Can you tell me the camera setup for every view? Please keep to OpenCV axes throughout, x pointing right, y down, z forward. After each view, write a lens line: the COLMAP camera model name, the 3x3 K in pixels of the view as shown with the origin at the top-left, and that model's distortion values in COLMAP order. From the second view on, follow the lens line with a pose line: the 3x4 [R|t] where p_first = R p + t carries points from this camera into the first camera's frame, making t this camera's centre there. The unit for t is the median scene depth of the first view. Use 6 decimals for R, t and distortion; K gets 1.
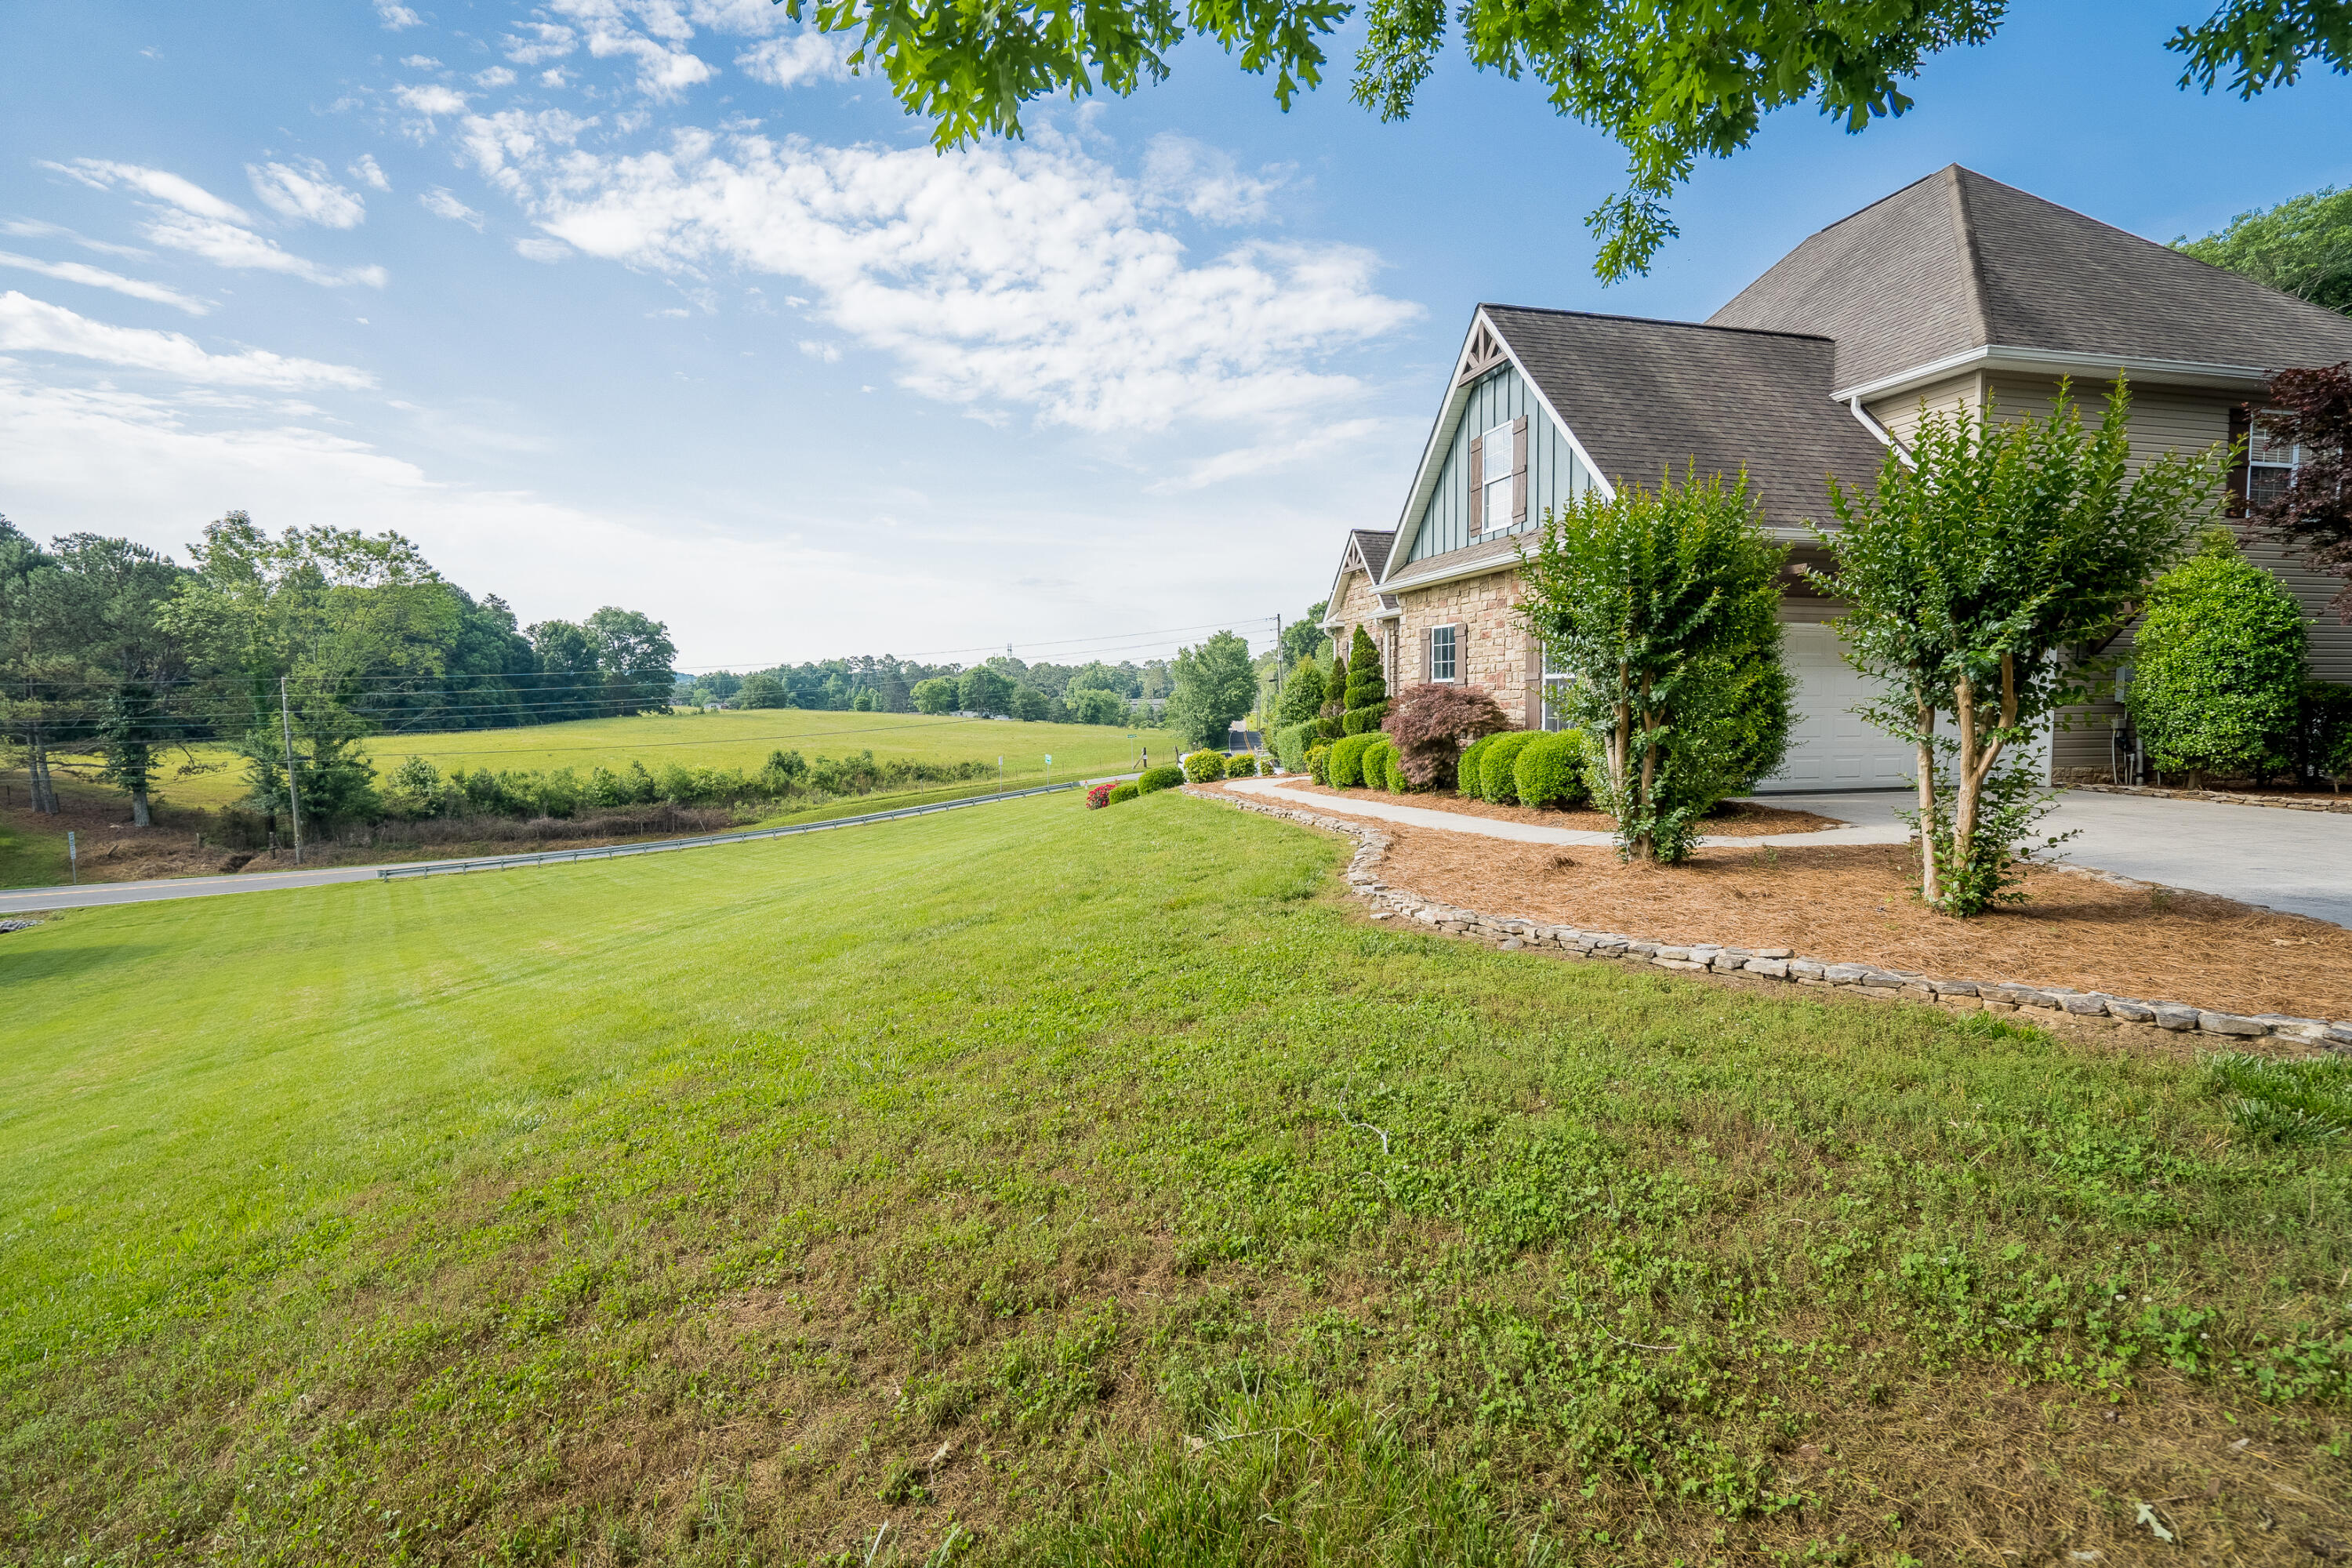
lens RADIAL K [[1058.0, 0, 1164.9], [0, 1058.0, 769.7], [0, 0, 1]] dist [-0.035277, 0.009455]
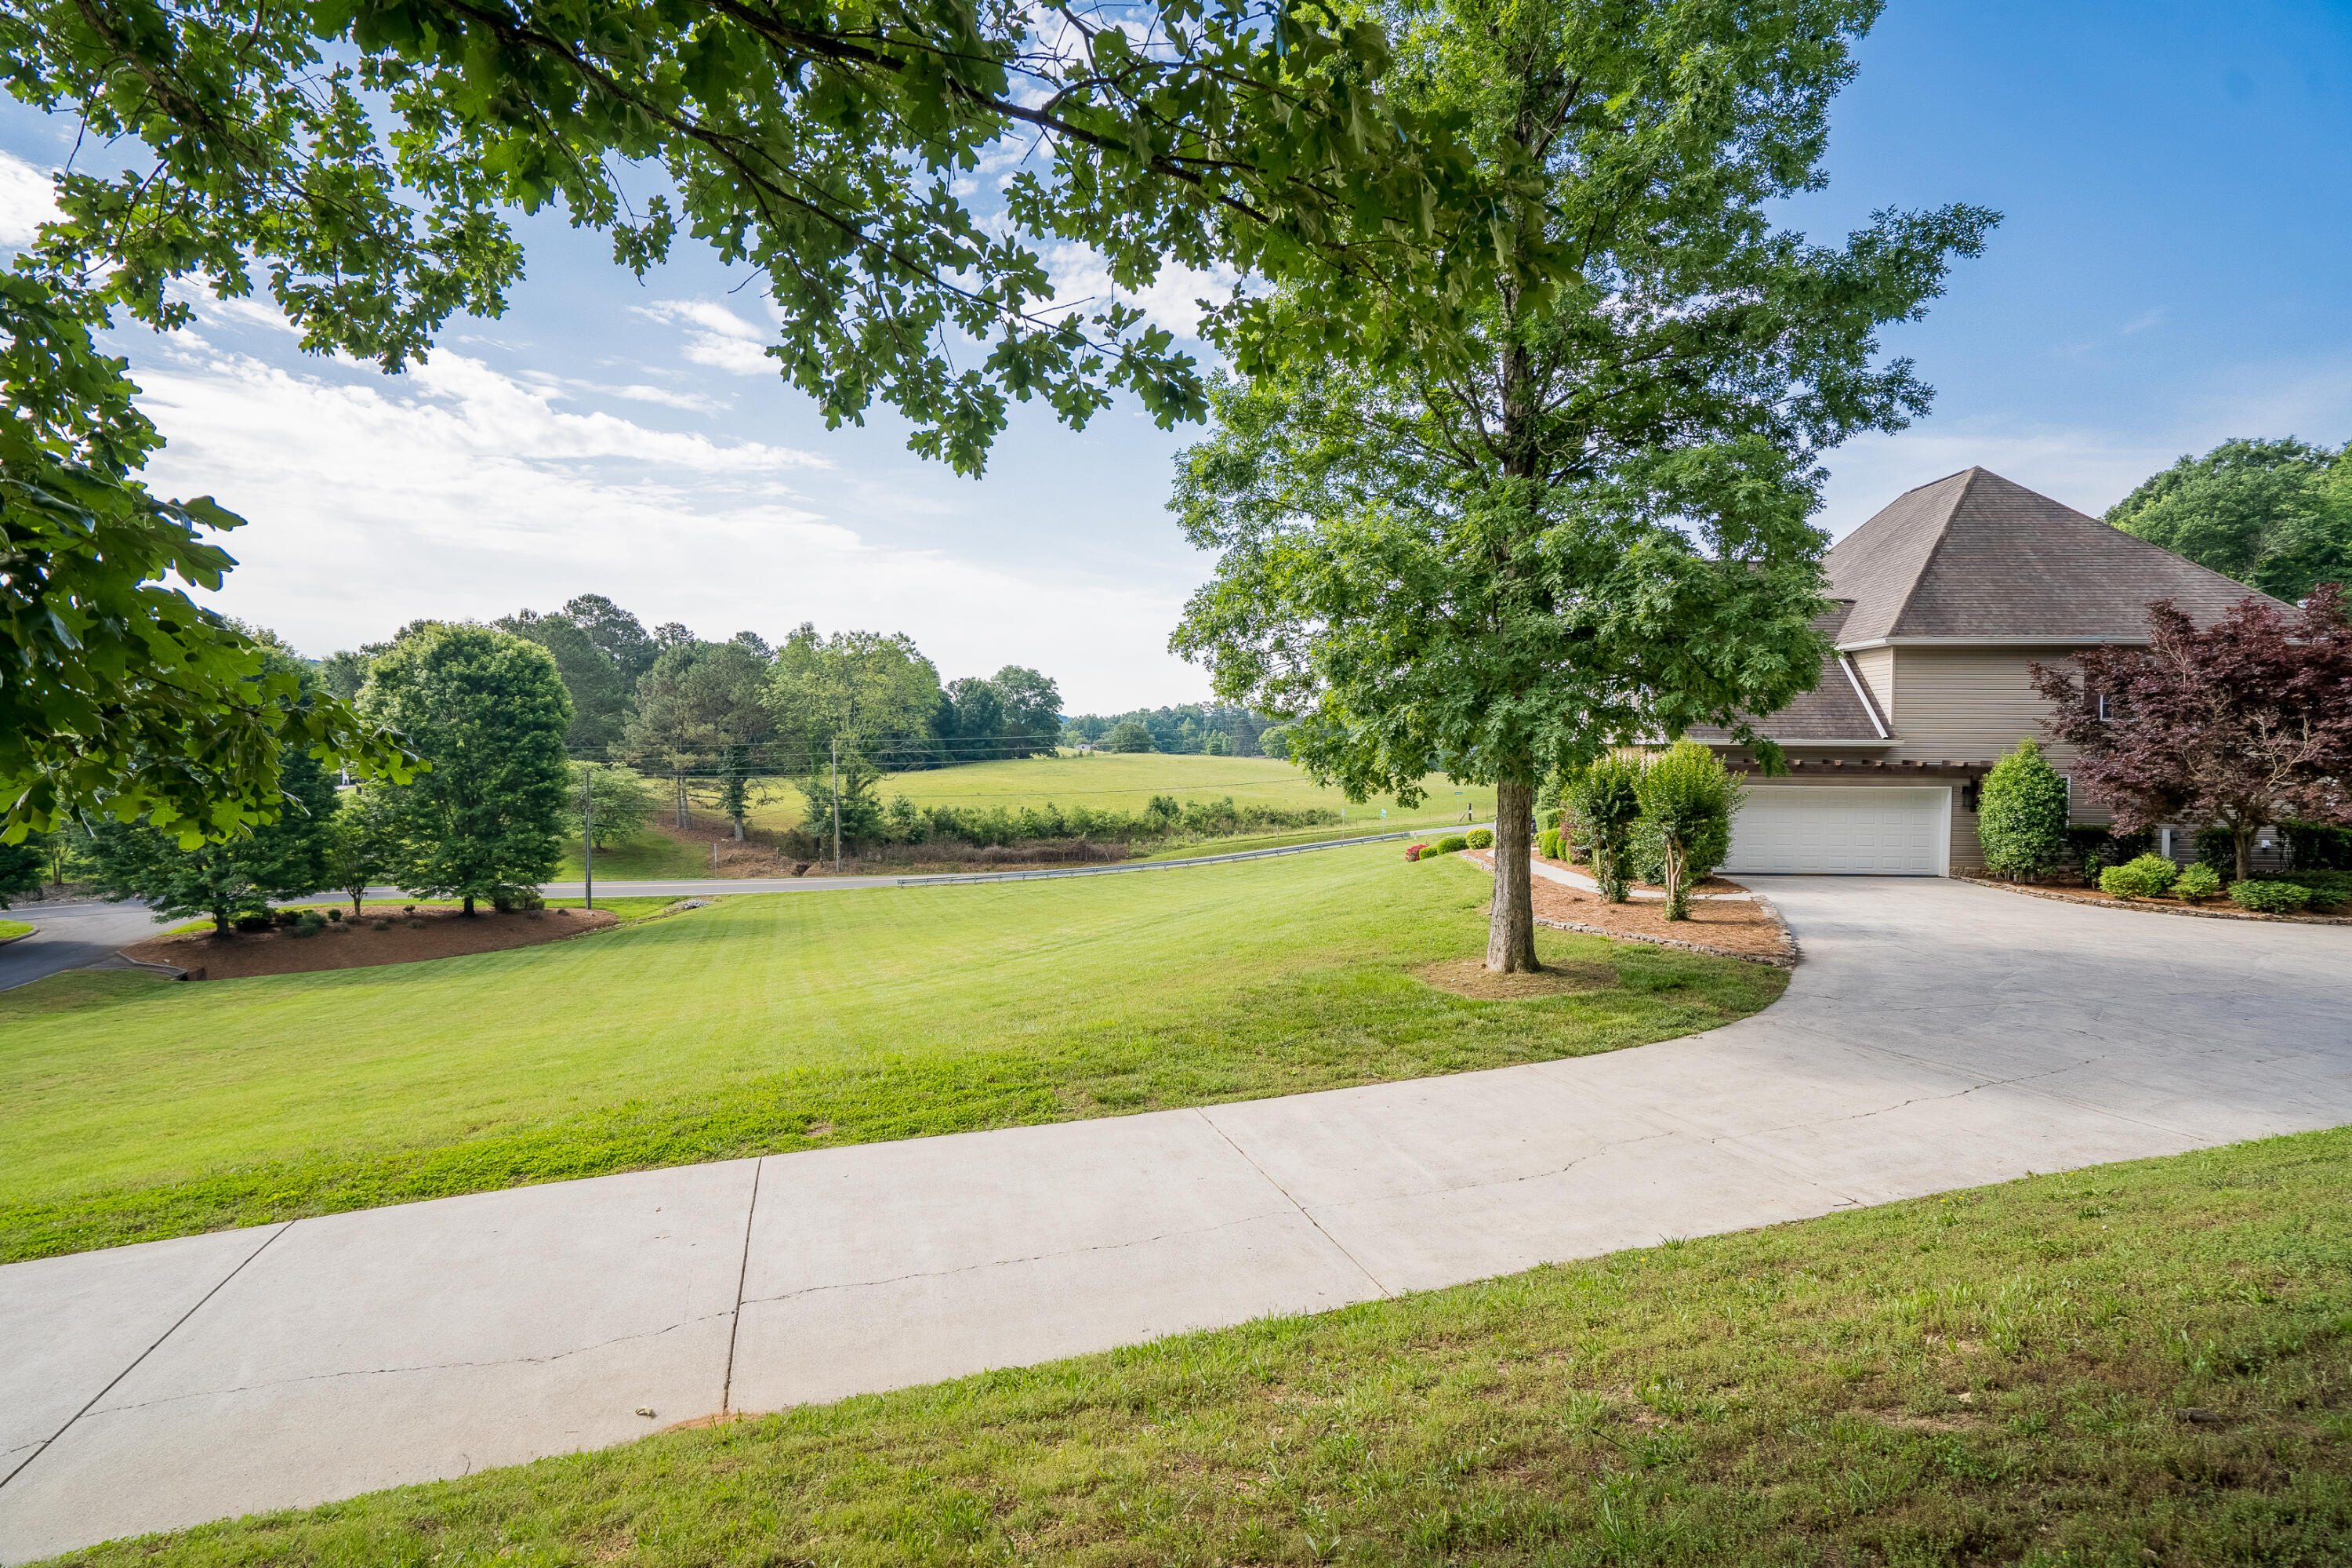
lens RADIAL K [[1110.4, 0, 1160.0], [0, 1110.4, 773.8], [0, 0, 1]] dist [-0.033787, 0.011673]
pose [[0.950964, 0.019747, -0.308670, 0.033374], [-0.028401, 0.999319, -0.023568, -0.016885], [0.307994, 0.031179, 0.950877, -0.256486]]
